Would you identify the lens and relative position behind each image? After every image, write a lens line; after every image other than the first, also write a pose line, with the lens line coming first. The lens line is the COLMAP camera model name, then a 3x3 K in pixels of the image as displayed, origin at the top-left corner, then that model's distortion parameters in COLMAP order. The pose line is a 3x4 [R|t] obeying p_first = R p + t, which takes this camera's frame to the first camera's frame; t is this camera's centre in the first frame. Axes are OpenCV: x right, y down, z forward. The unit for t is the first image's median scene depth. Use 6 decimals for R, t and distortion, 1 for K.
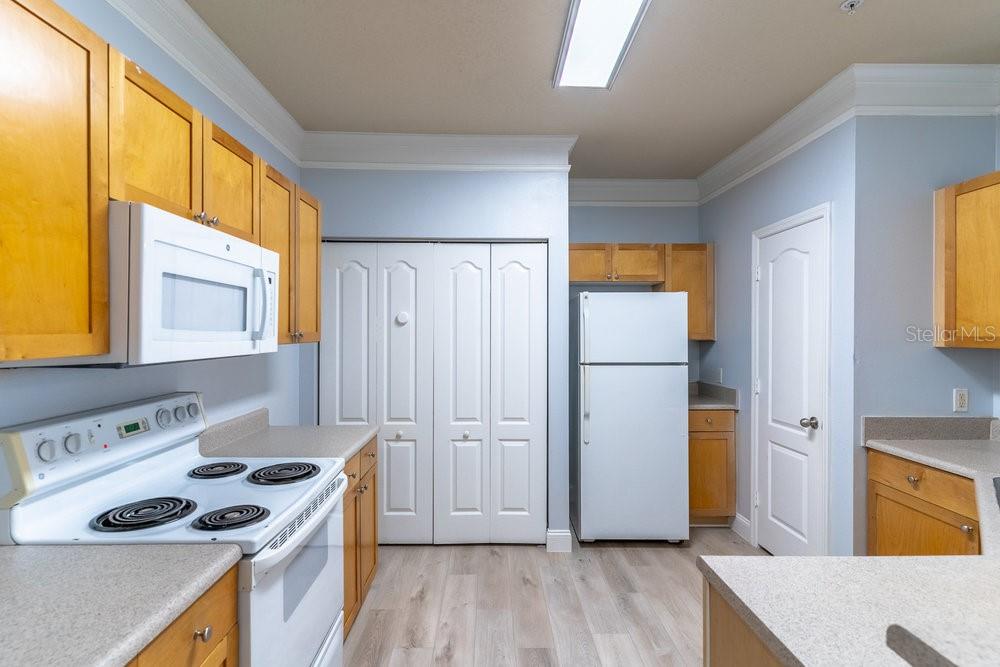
lens RADIAL K [[477.9, 0, 494.5], [0, 477.9, 334.4], [0, 0, 1]] dist [-0.001176, -0.000231]
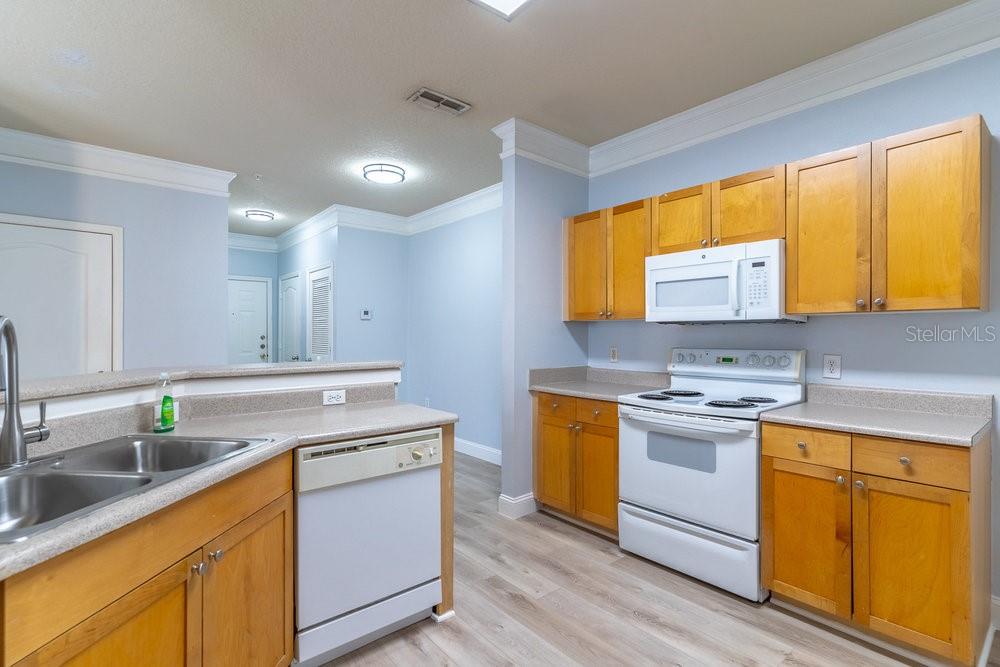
lens RADIAL K [[477.9, 0, 500.4], [0, 477.9, 334.0], [0, 0, 1]] dist [-0.001176, -0.000231]
pose [[-0.775494, -0.006275, -0.631323, 0.532356], [-0.008769, 0.999961, 0.000832, 0.049405], [0.631294, 0.006181, -0.775519, 0.916306]]
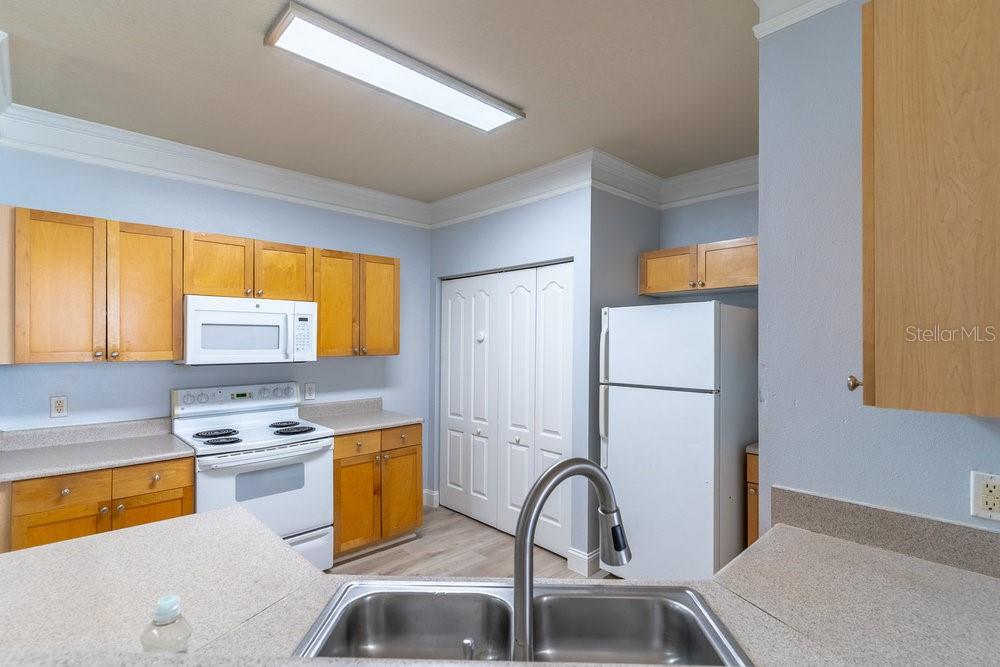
lens RADIAL K [[477.9, 0, 497.4], [0, 477.9, 337.1], [0, 0, 1]] dist [-0.001176, -0.000231]
pose [[0.676866, -0.006863, -0.736074, 0.743225], [-0.003773, 0.999911, -0.012792, -0.017301], [0.736096, 0.011436, 0.676780, 0.200386]]
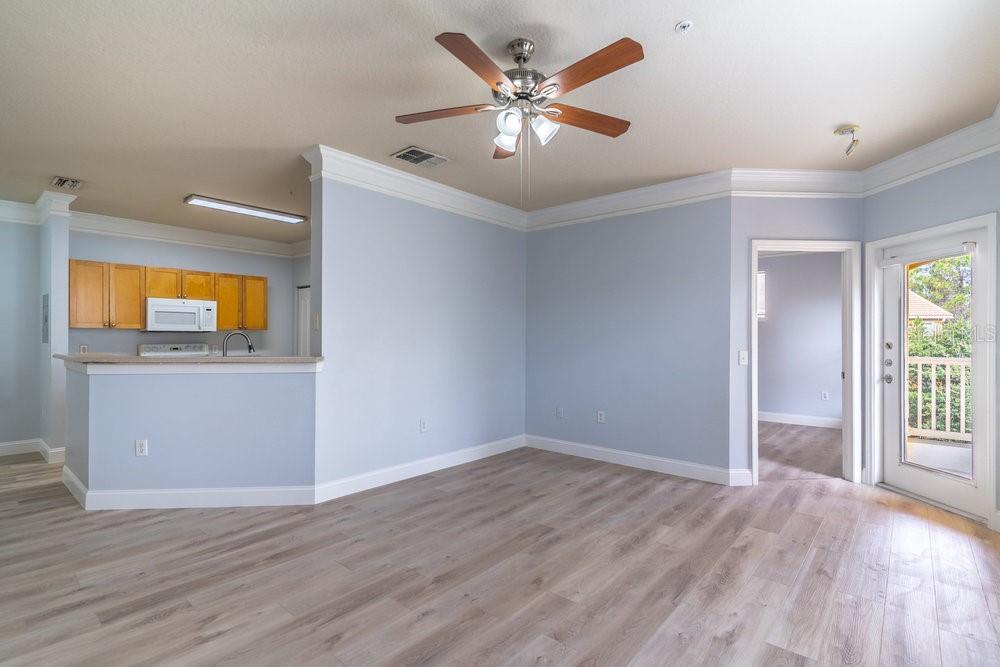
lens RADIAL K [[477.9, 0, 497.4], [0, 477.9, 336.9], [0, 0, 1]] dist [-0.001176, -0.000231]
pose [[0.747876, -0.005293, -0.663817, 1.928665], [-0.000537, 0.999963, -0.008578, 0.062553], [0.663838, 0.006772, 0.747845, -0.104028]]
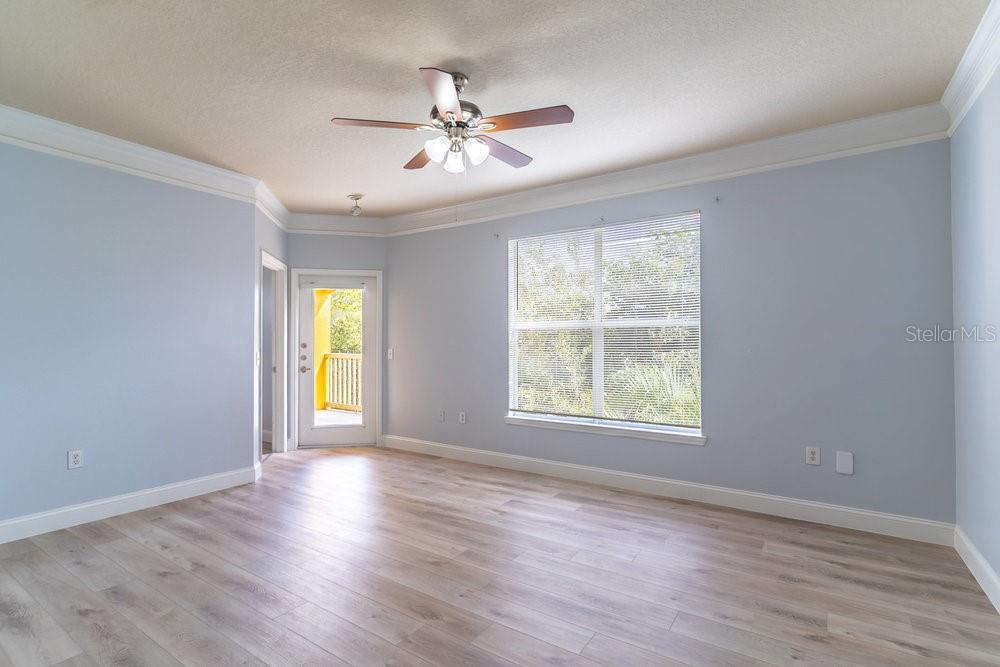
lens RADIAL K [[477.9, 0, 497.4], [0, 477.9, 333.9], [0, 0, 1]] dist [-0.001176, -0.000231]
pose [[0.564216, 0.006380, 0.825602, 0.800129], [0.006968, 0.999898, -0.012489, 0.058664], [-0.825598, 0.012799, 0.564114, -0.048697]]
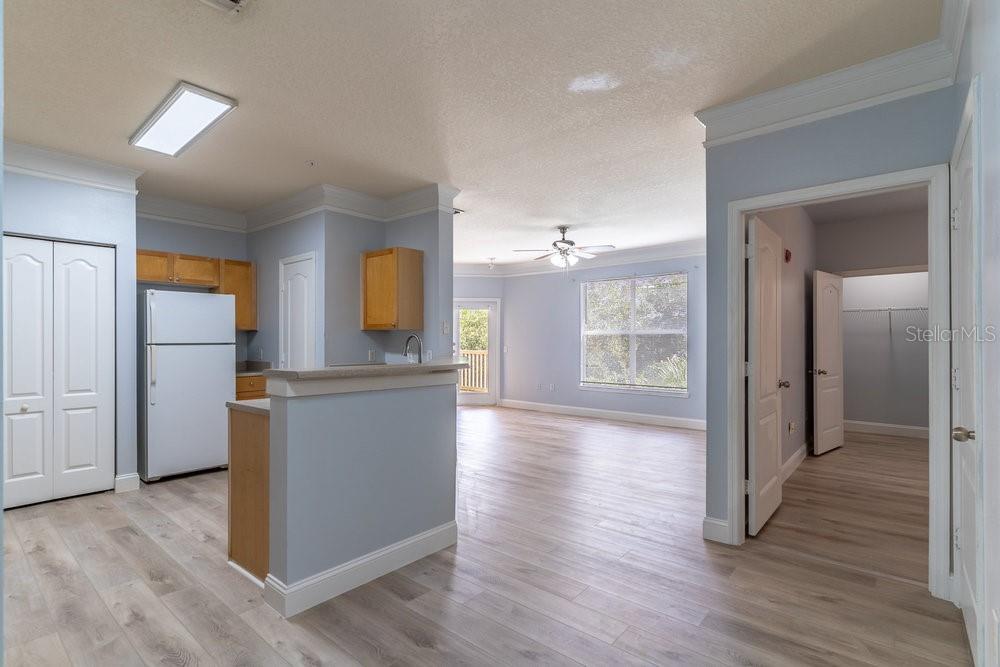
lens RADIAL K [[477.9, 0, 498.2], [0, 477.9, 339.0], [0, 0, 1]] dist [-0.001176, -0.000231]
pose [[0.654761, 0.000181, 0.755836, -0.179376], [0.003110, 0.999991, -0.002934, 0.054339], [-0.755829, 0.004272, 0.654755, -0.583115]]
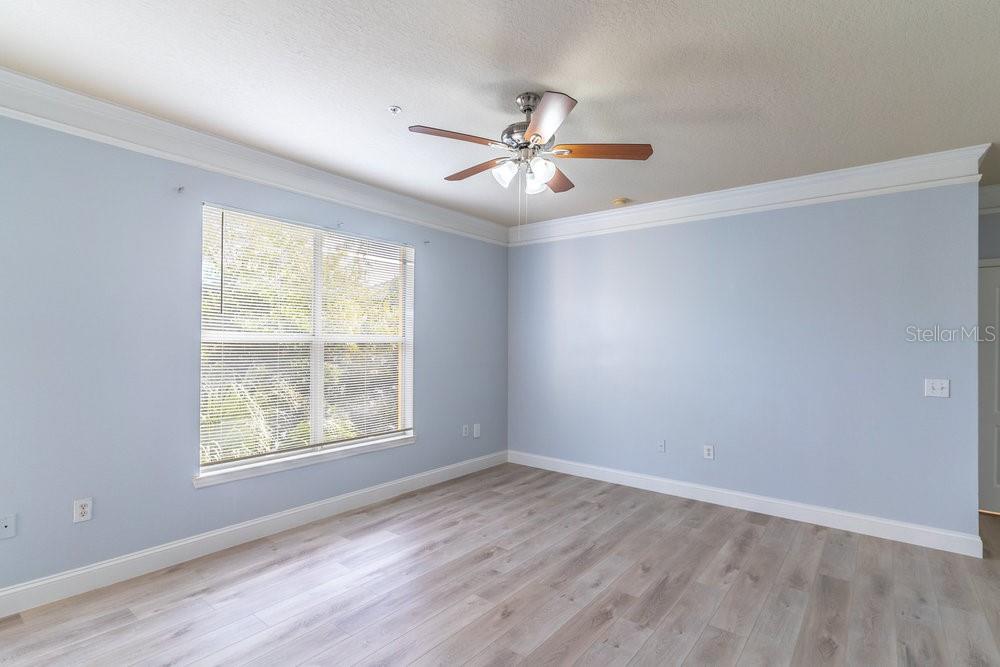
lens RADIAL K [[477.9, 0, 505.4], [0, 477.9, 336.1], [0, 0, 1]] dist [-0.001176, -0.000231]
pose [[-0.782022, -0.005219, 0.623229, 0.968829], [-0.012779, 0.999889, -0.007662, 0.012557], [-0.623120, -0.013956, -0.782002, 1.151282]]
